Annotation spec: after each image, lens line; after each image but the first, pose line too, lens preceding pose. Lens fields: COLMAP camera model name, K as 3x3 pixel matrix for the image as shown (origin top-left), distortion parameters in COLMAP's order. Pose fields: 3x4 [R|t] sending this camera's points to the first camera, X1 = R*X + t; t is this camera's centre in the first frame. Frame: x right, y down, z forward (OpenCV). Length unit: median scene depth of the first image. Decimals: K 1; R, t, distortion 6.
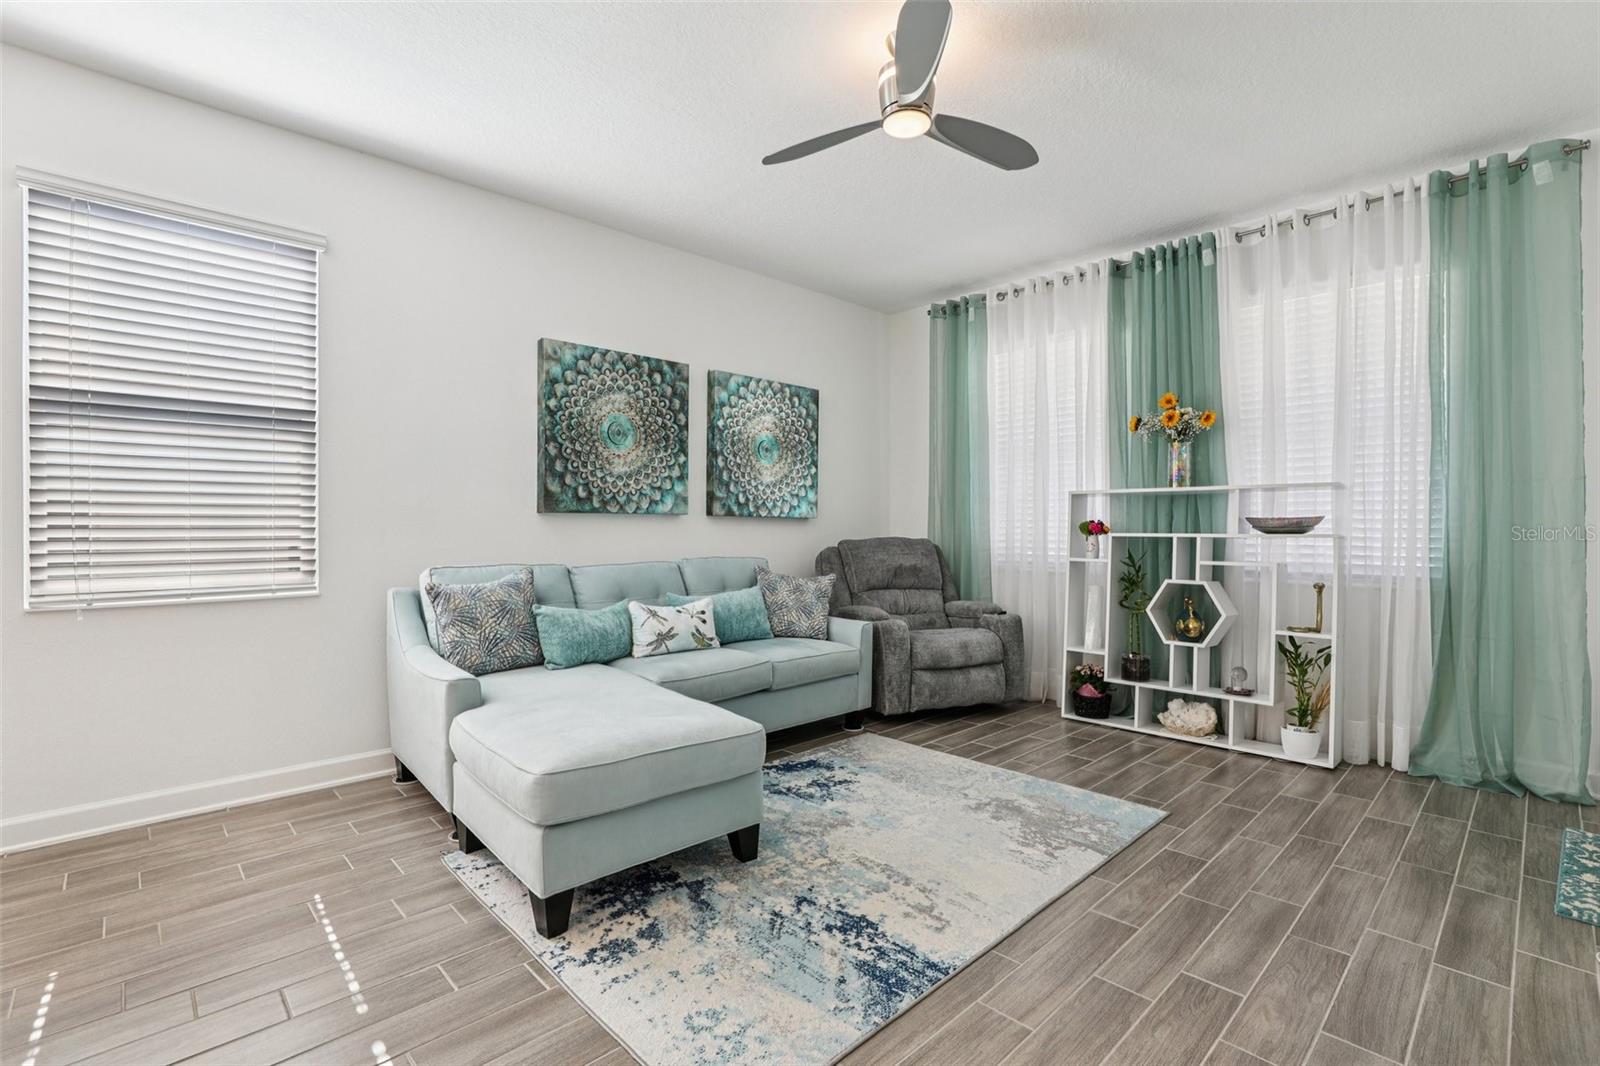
lens RADIAL K [[727.5, 0, 800.2], [0, 727.5, 532.7], [0, 0, 1]] dist [-0.028515, 0.001536]
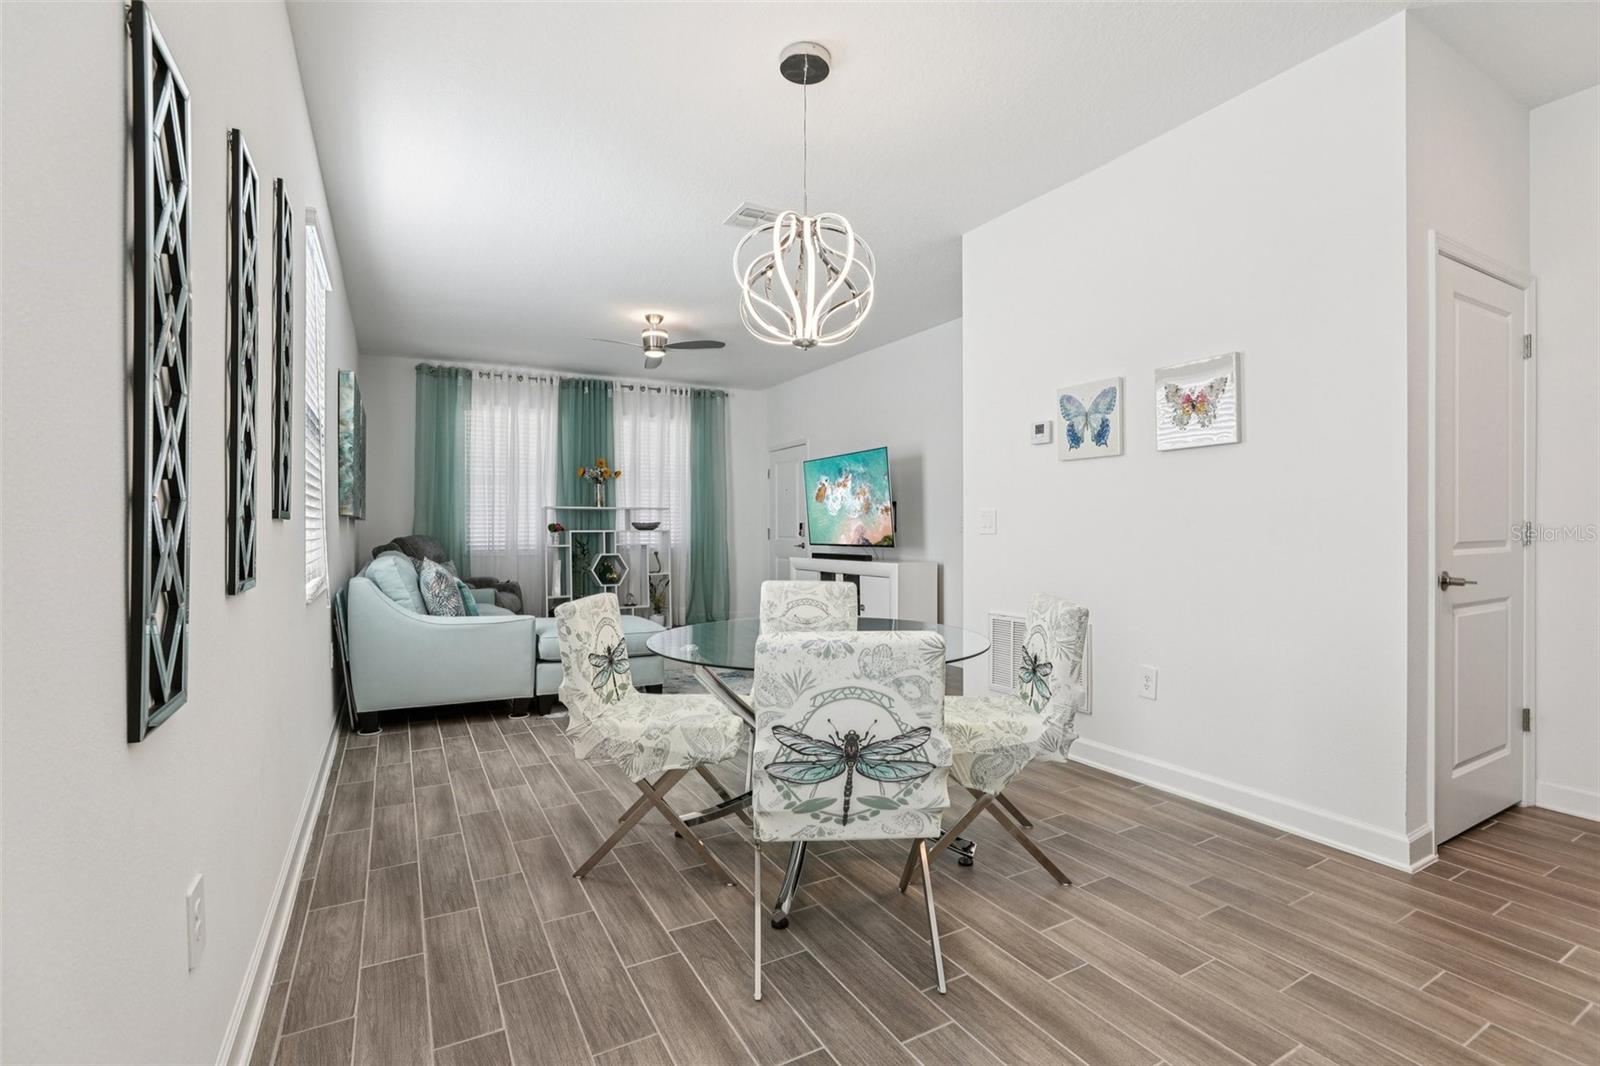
lens RADIAL K [[727.5, 0, 791.0], [0, 727.5, 527.0], [0, 0, 1]] dist [-0.028515, 0.001536]
pose [[0.265450, 0.000075, 0.964125, -1.287091], [0.010125, 0.999945, -0.002865, 0.003299], [-0.964071, 0.010522, 0.265435, -0.023337]]
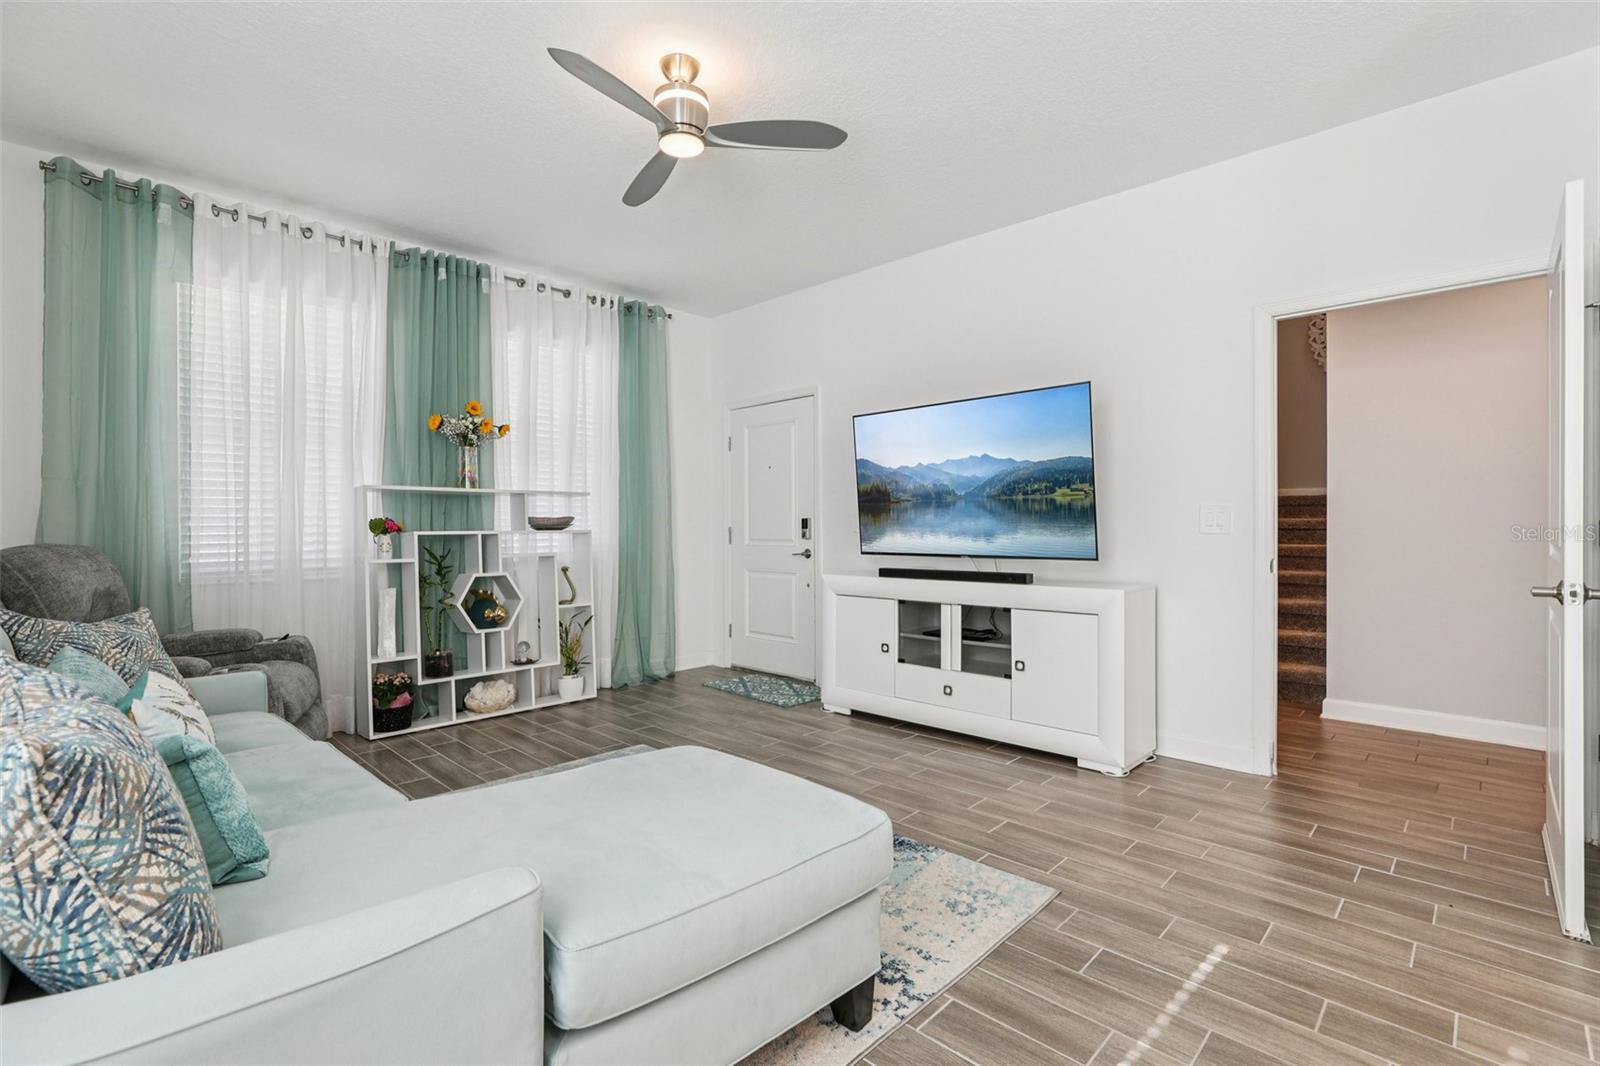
lens RADIAL K [[727.5, 0, 801.2], [0, 727.5, 530.1], [0, 0, 1]] dist [-0.028515, 0.001536]
pose [[-0.033509, -0.004768, 0.999427, -0.596009], [0.011202, 0.999924, 0.005146, 0.000012], [-0.999376, 0.011368, -0.033453, 0.561379]]
